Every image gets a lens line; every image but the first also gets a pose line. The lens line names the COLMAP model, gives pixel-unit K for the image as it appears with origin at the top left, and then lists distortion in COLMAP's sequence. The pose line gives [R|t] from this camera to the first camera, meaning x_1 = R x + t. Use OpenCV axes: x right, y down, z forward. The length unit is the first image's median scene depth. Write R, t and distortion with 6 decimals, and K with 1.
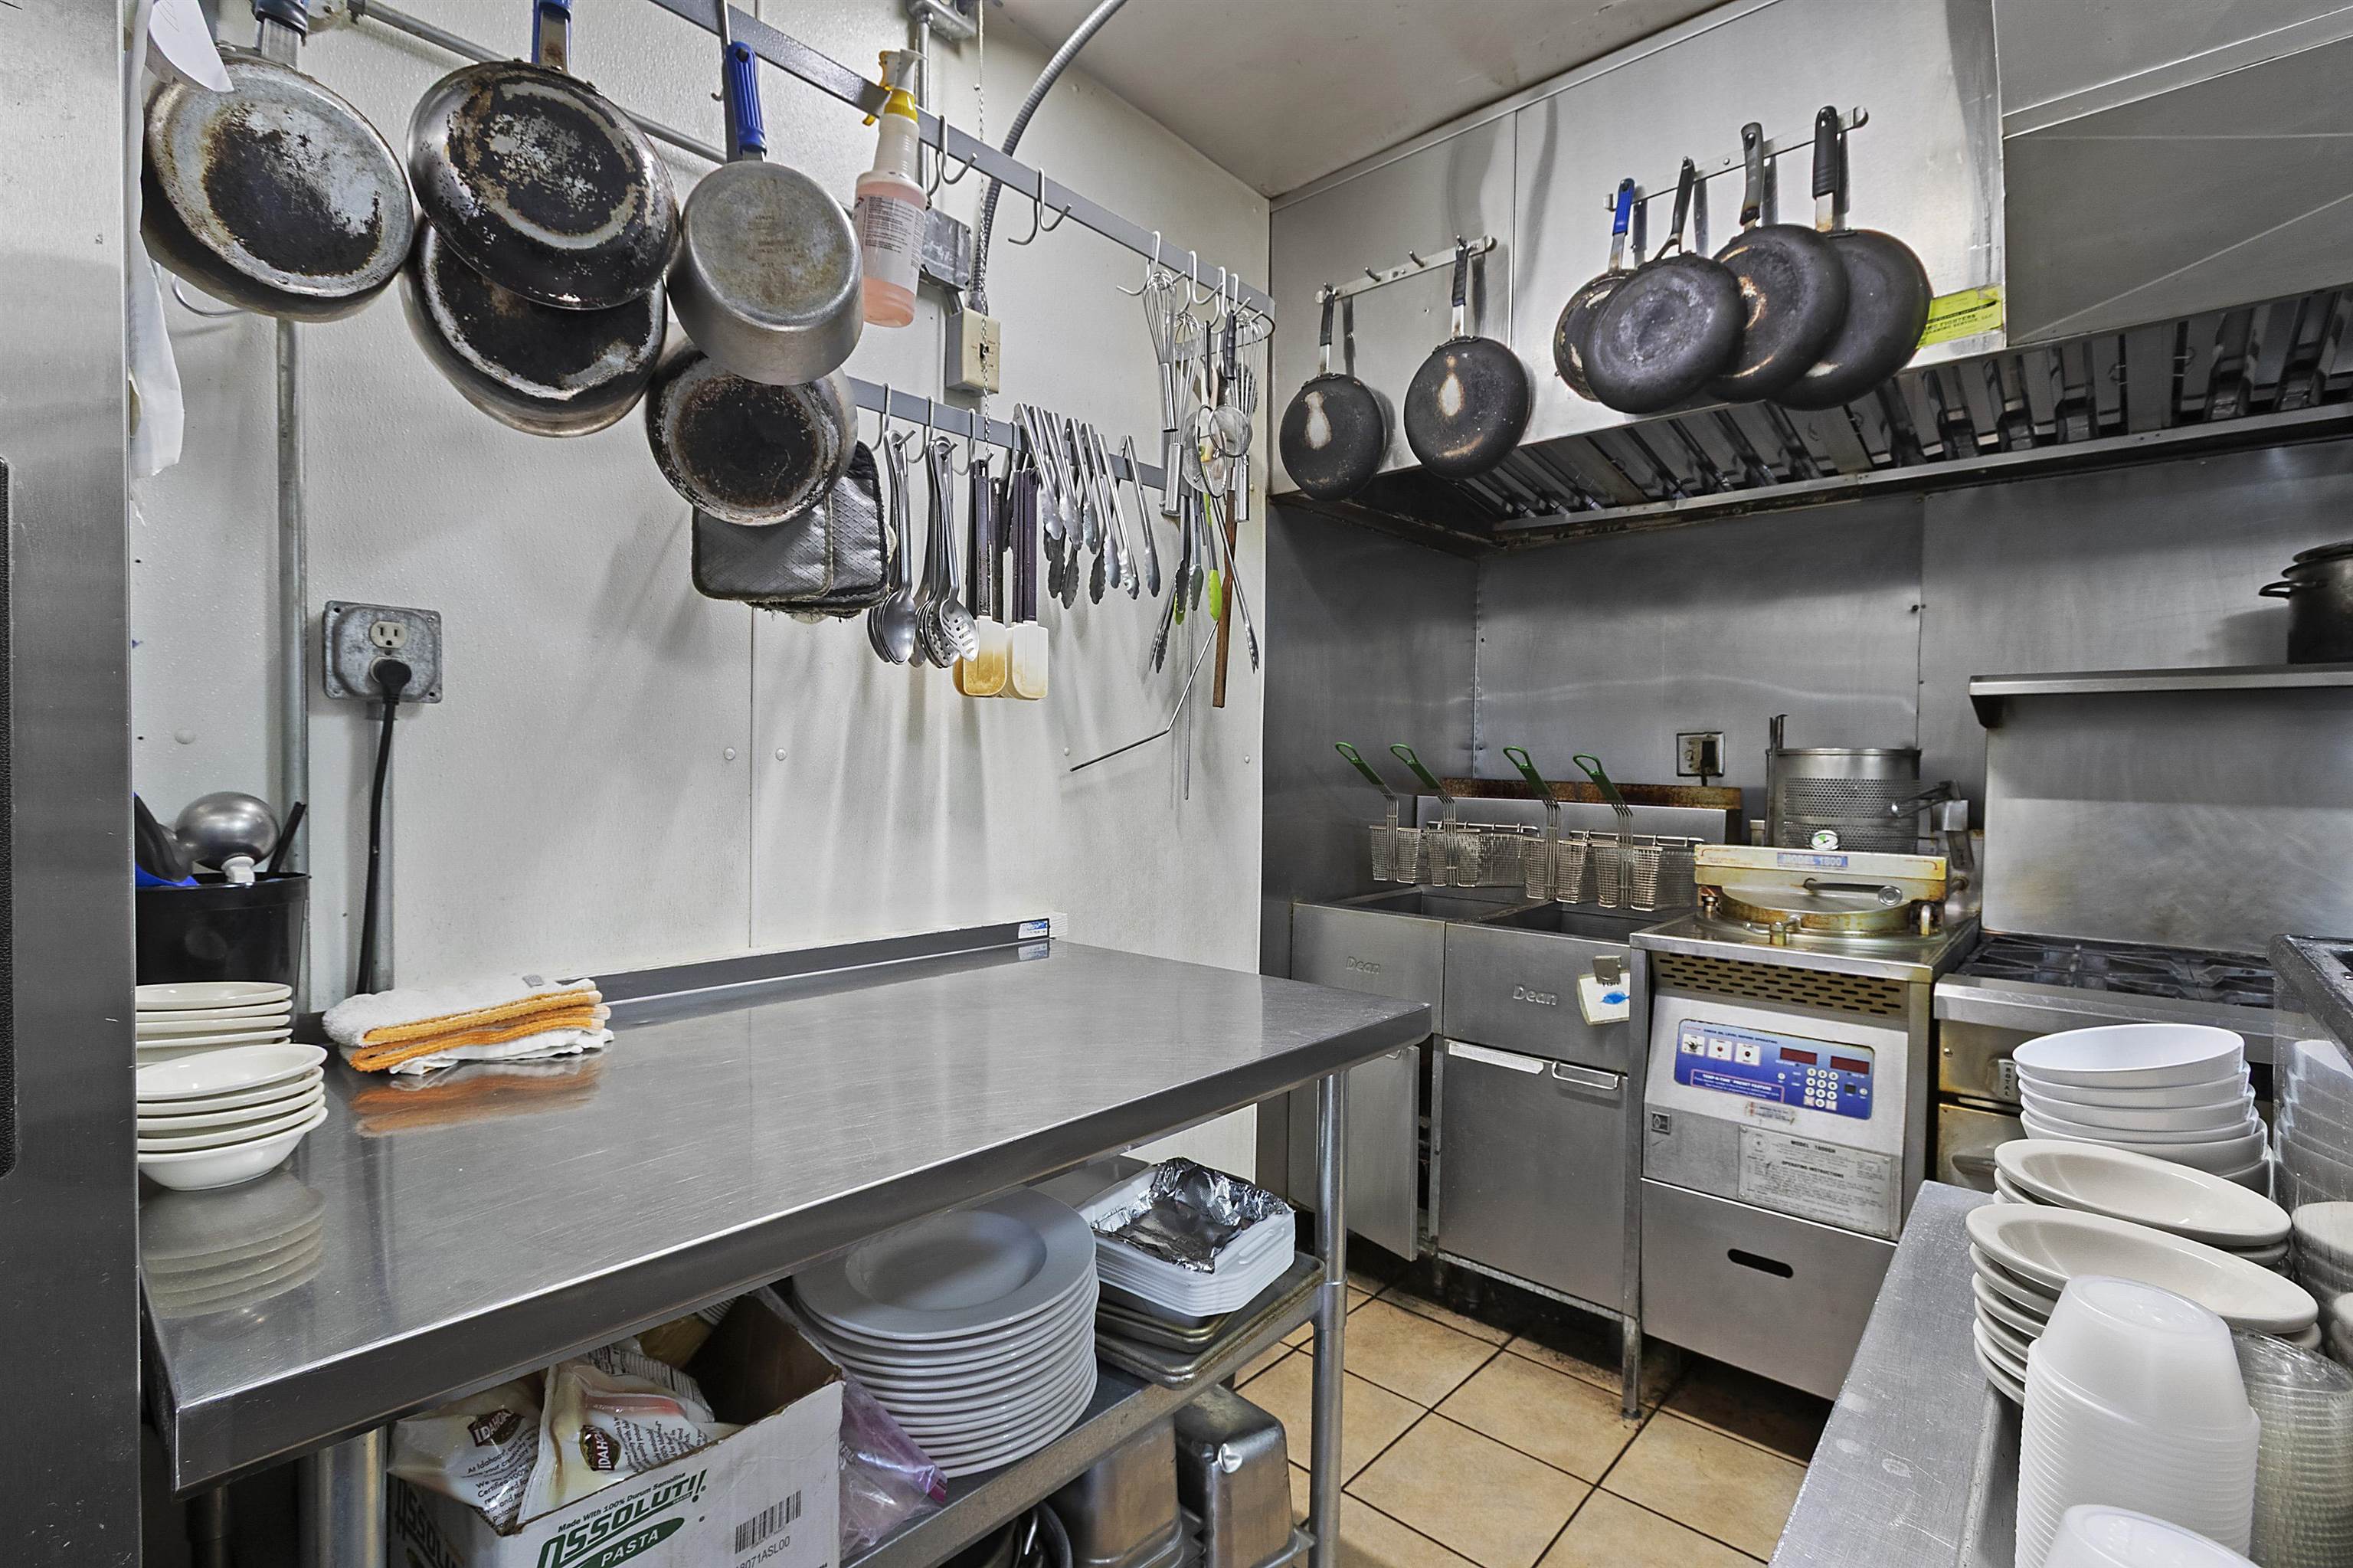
lens RADIAL K [[1081.1, 0, 1132.8], [0, 1081.1, 795.3], [0, 0, 1]] dist [0.000643, -0.001985]
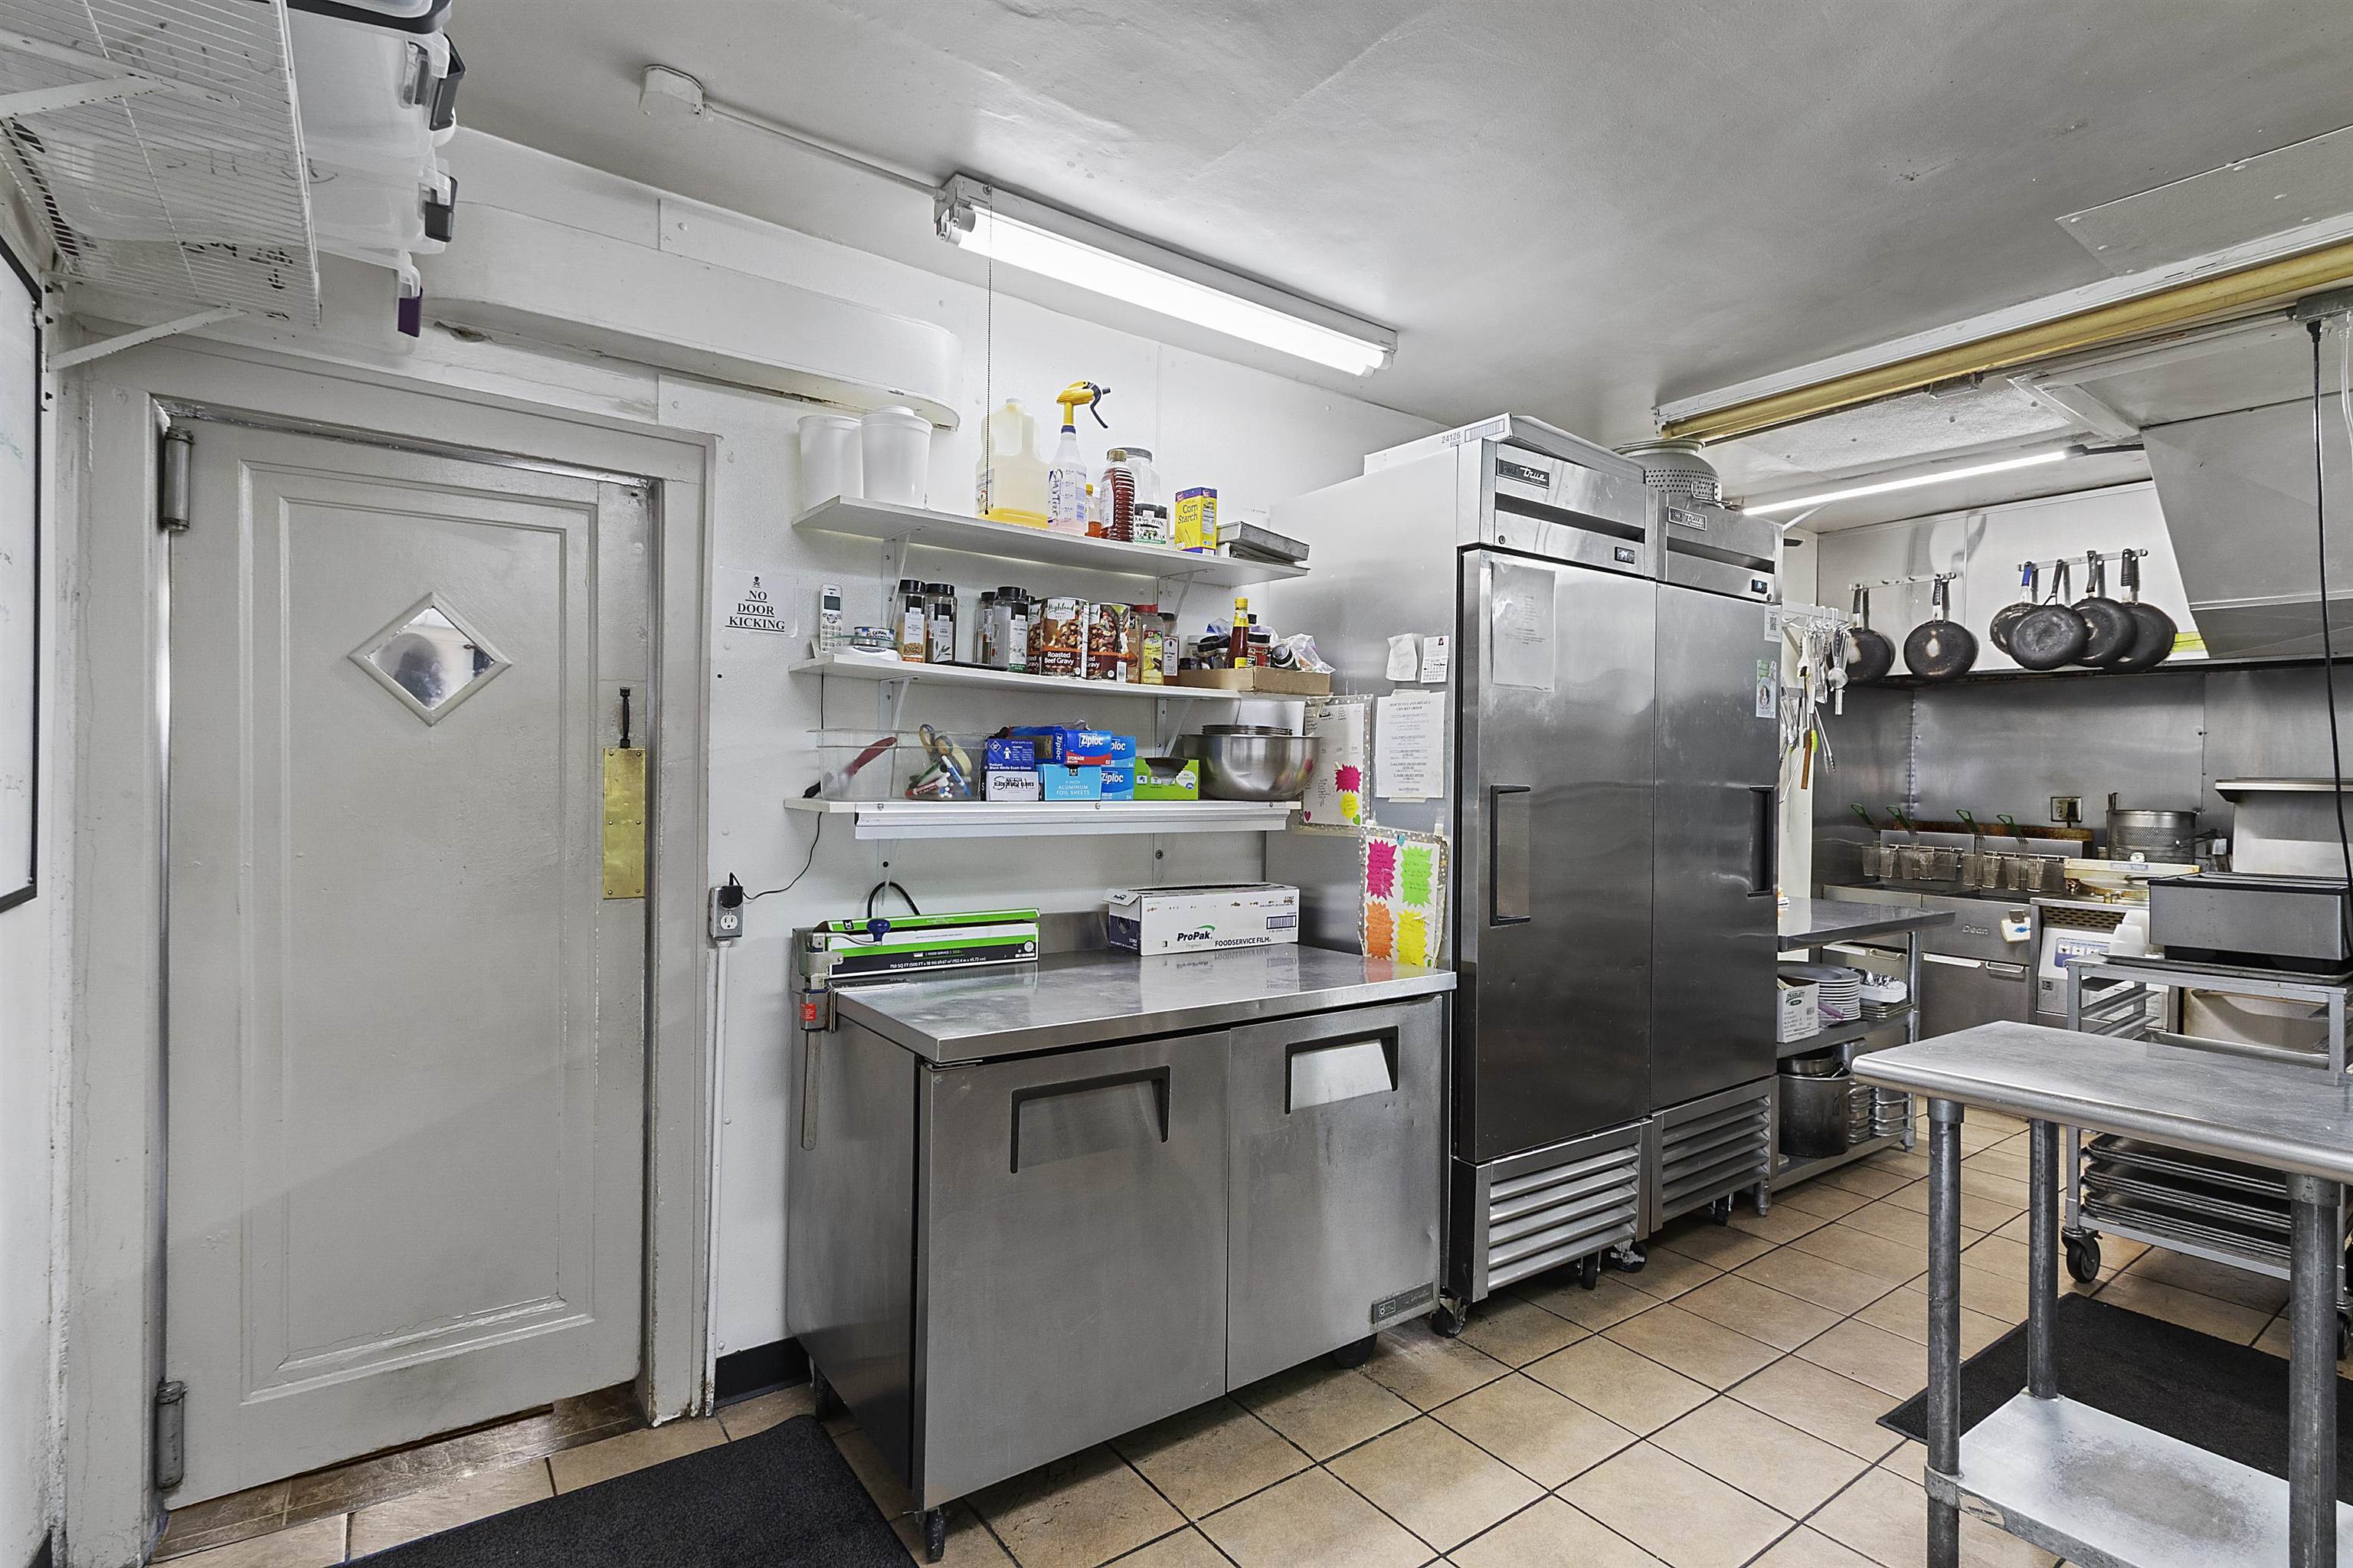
lens RADIAL K [[1081.1, 0, 1139.4], [0, 1081.1, 784.5], [0, 0, 1]] dist [0.000643, -0.001985]
pose [[0.975302, 0.008132, -0.220725, -0.808016], [-0.013268, 0.999674, -0.021800, -0.028583], [0.220476, 0.024190, 0.975092, -1.516311]]
